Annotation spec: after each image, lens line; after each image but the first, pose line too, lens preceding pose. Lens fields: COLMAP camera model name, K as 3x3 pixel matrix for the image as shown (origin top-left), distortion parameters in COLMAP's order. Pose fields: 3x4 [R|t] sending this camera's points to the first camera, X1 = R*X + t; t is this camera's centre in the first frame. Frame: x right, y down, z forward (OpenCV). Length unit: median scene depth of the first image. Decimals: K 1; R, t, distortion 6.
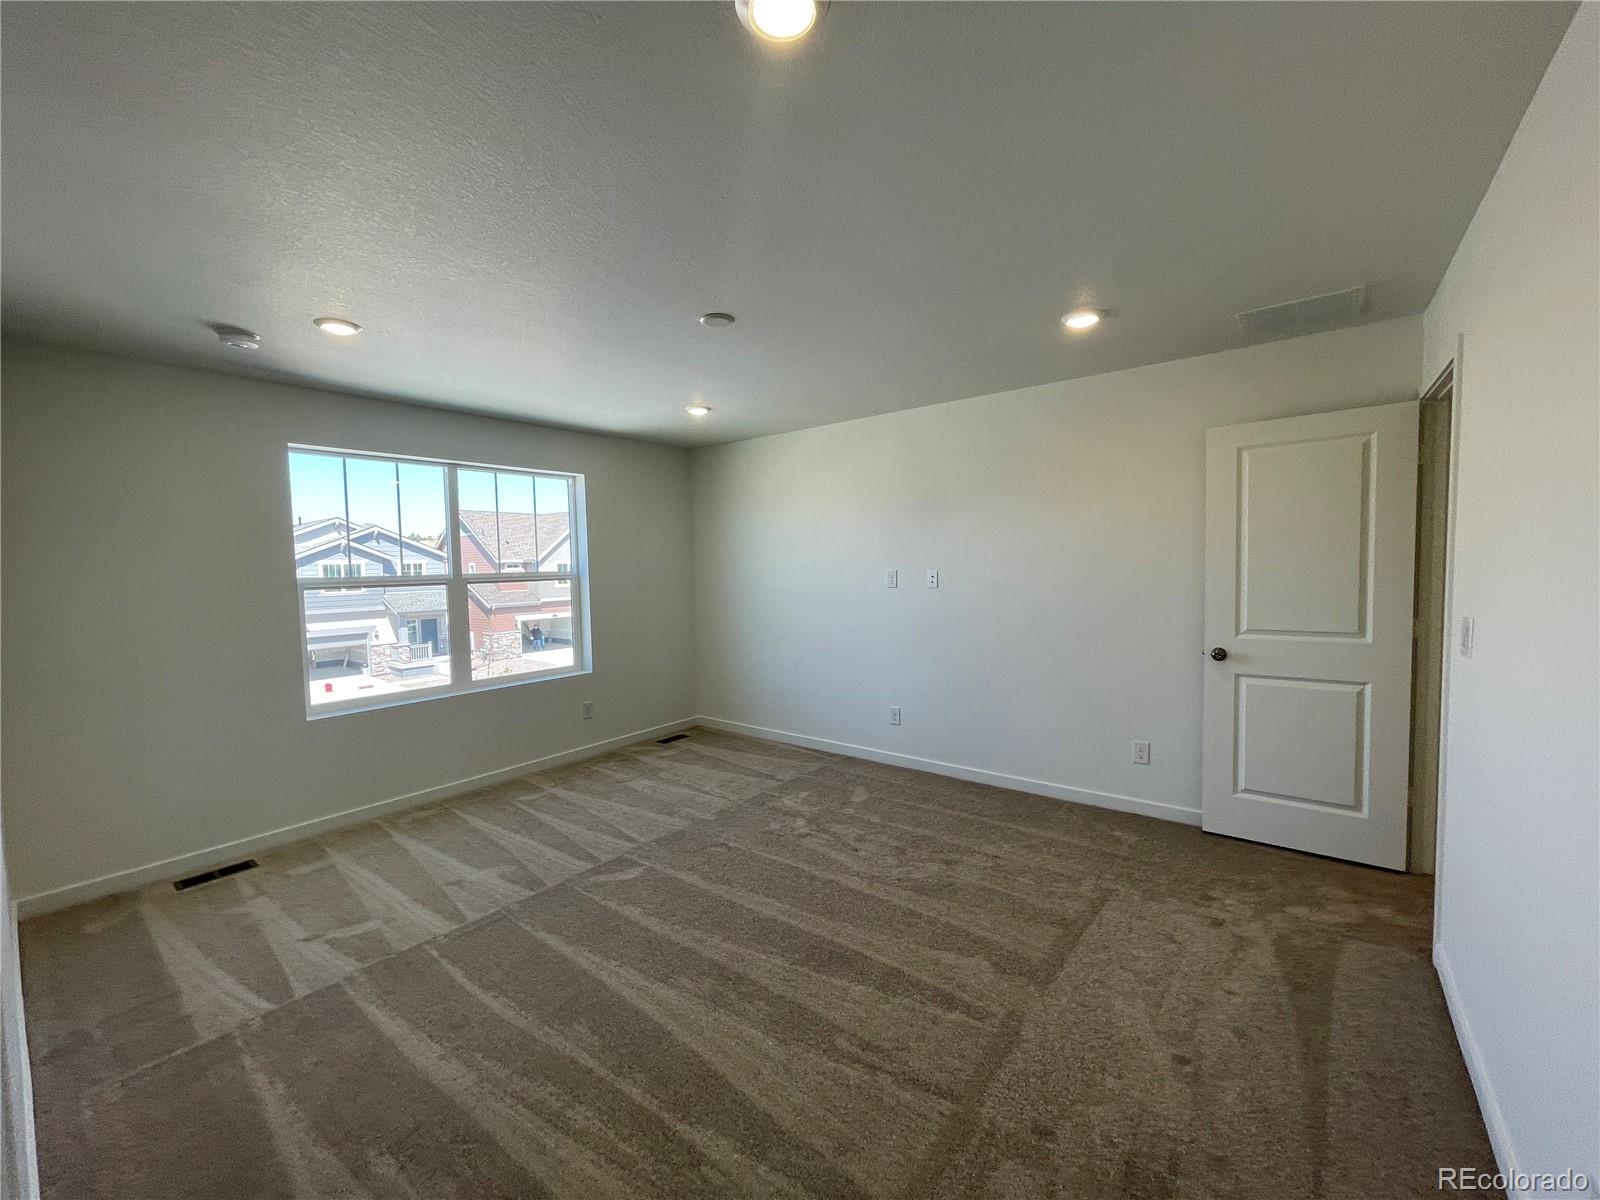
lens RADIAL K [[640.6, 0, 794.3], [0, 640.6, 583.6], [0, 0, 1]] dist [0.001094, 0.000251]
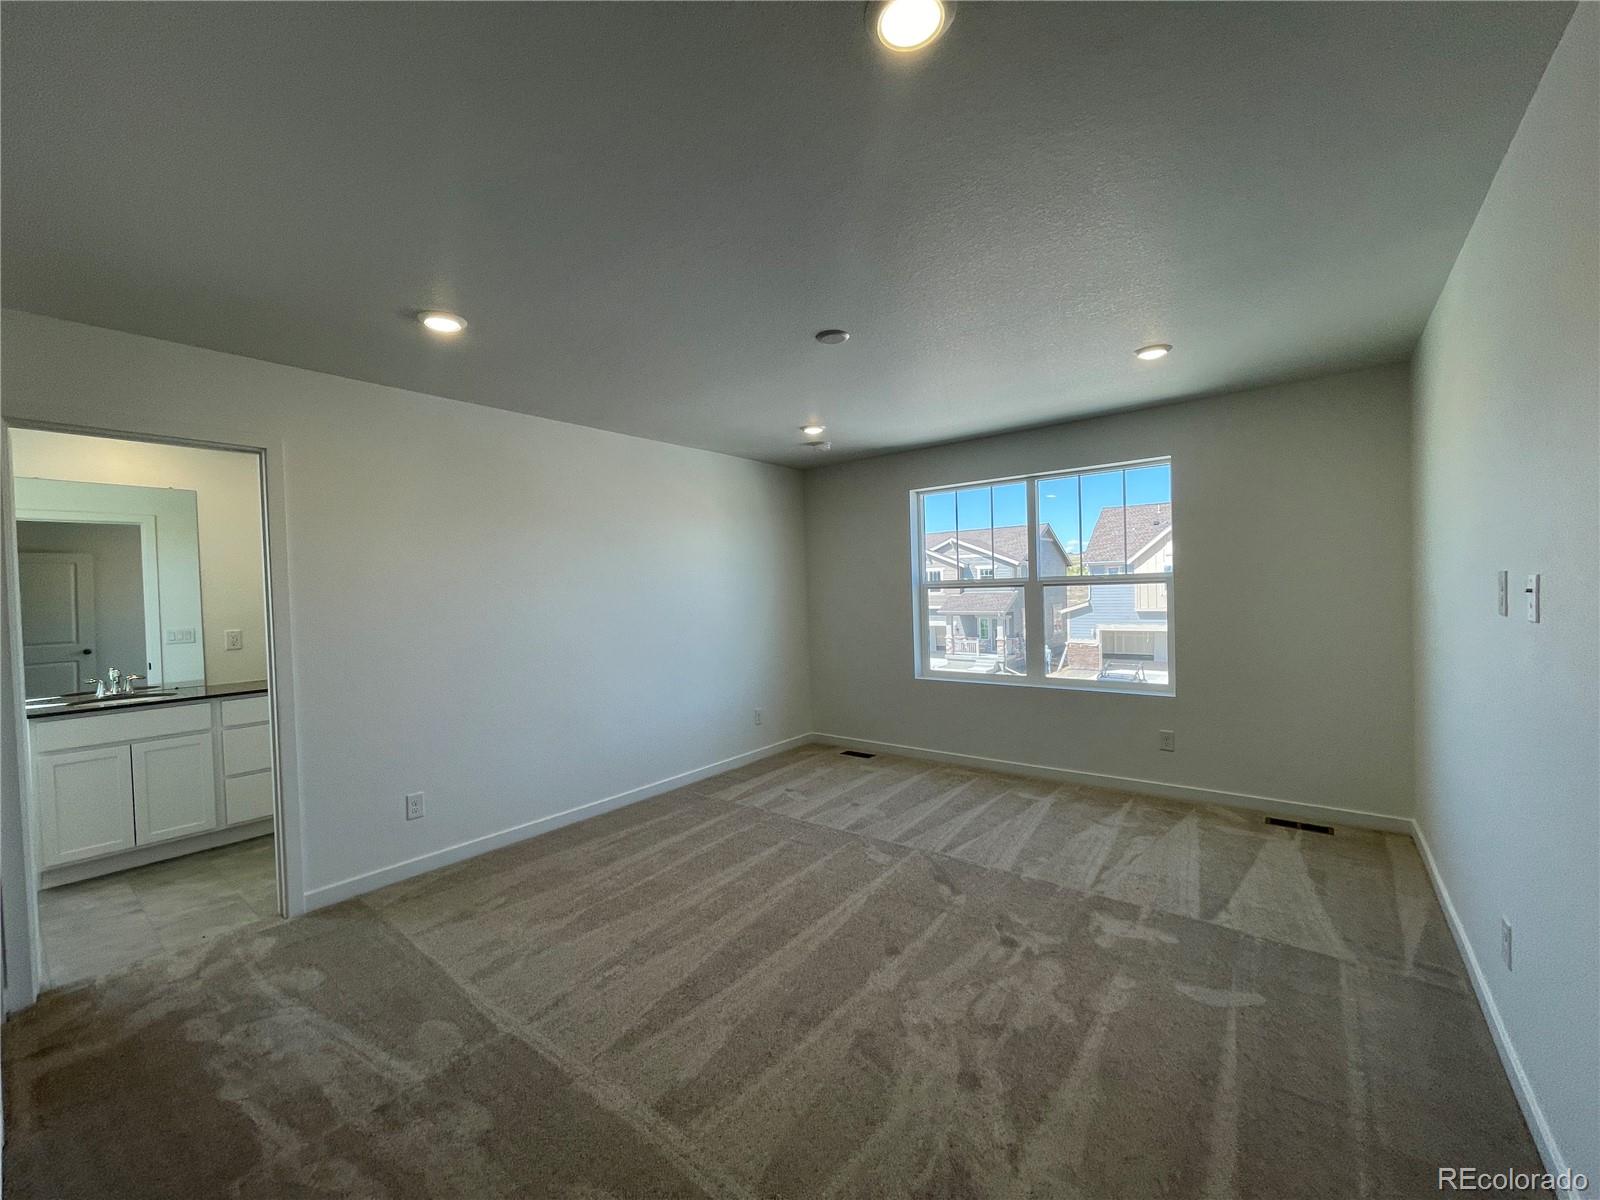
lens RADIAL K [[642.8, 0, 792.4], [0, 642.8, 602.1], [0, 0, 1]] dist [-0.000060, 0.000155]
pose [[0.007990, 0.048908, -0.998771, 0.627609], [0.000969, 0.998802, 0.048917, -0.030324], [0.999968, -0.001359, 0.007933, 0.639618]]
